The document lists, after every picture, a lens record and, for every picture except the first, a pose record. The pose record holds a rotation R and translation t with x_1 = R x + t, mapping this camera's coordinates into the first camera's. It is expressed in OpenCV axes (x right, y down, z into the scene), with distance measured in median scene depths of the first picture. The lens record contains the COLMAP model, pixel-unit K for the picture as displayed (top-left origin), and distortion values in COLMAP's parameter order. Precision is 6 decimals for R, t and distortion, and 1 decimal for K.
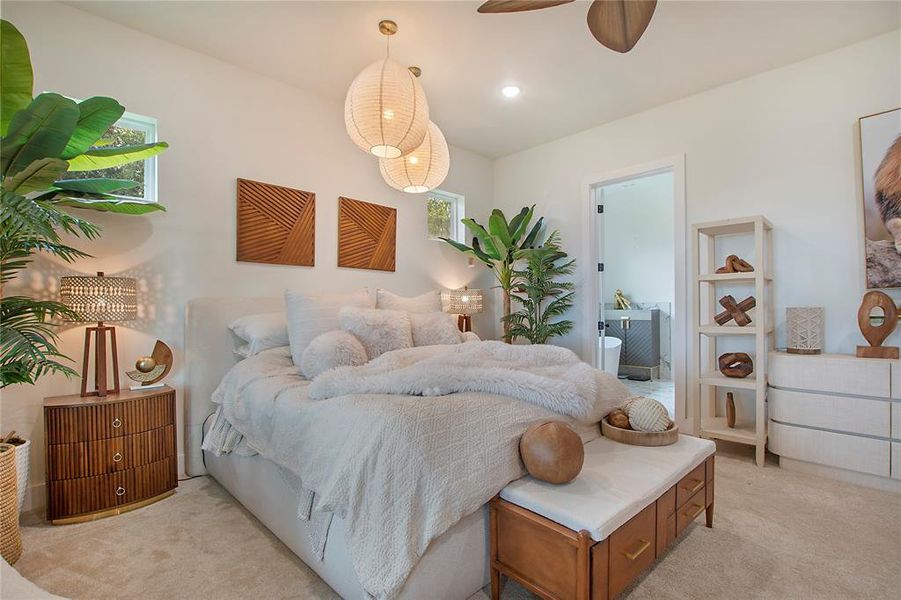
lens RADIAL K [[413.8, 0, 449.8], [0, 413.8, 305.6], [0, 0, 1]] dist [-0.019959, 0.000508]
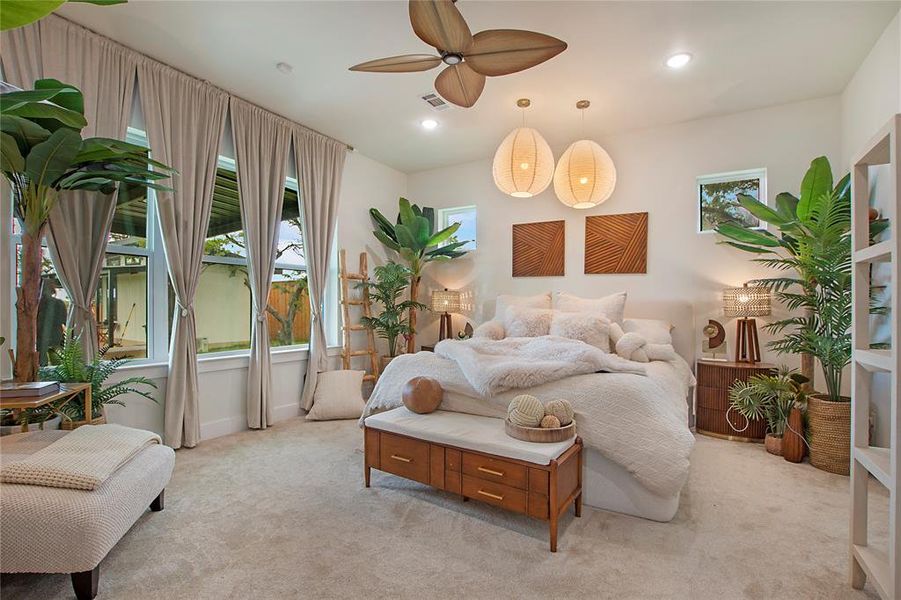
lens RADIAL K [[413.8, 0, 449.8], [0, 413.8, 305.6], [0, 0, 1]] dist [-0.019959, 0.000508]
pose [[0.259010, 0.007432, -0.965846, 0.860553], [-0.008362, 0.999950, 0.005452, -0.003039], [0.965838, 0.006664, 0.259059, 0.312916]]
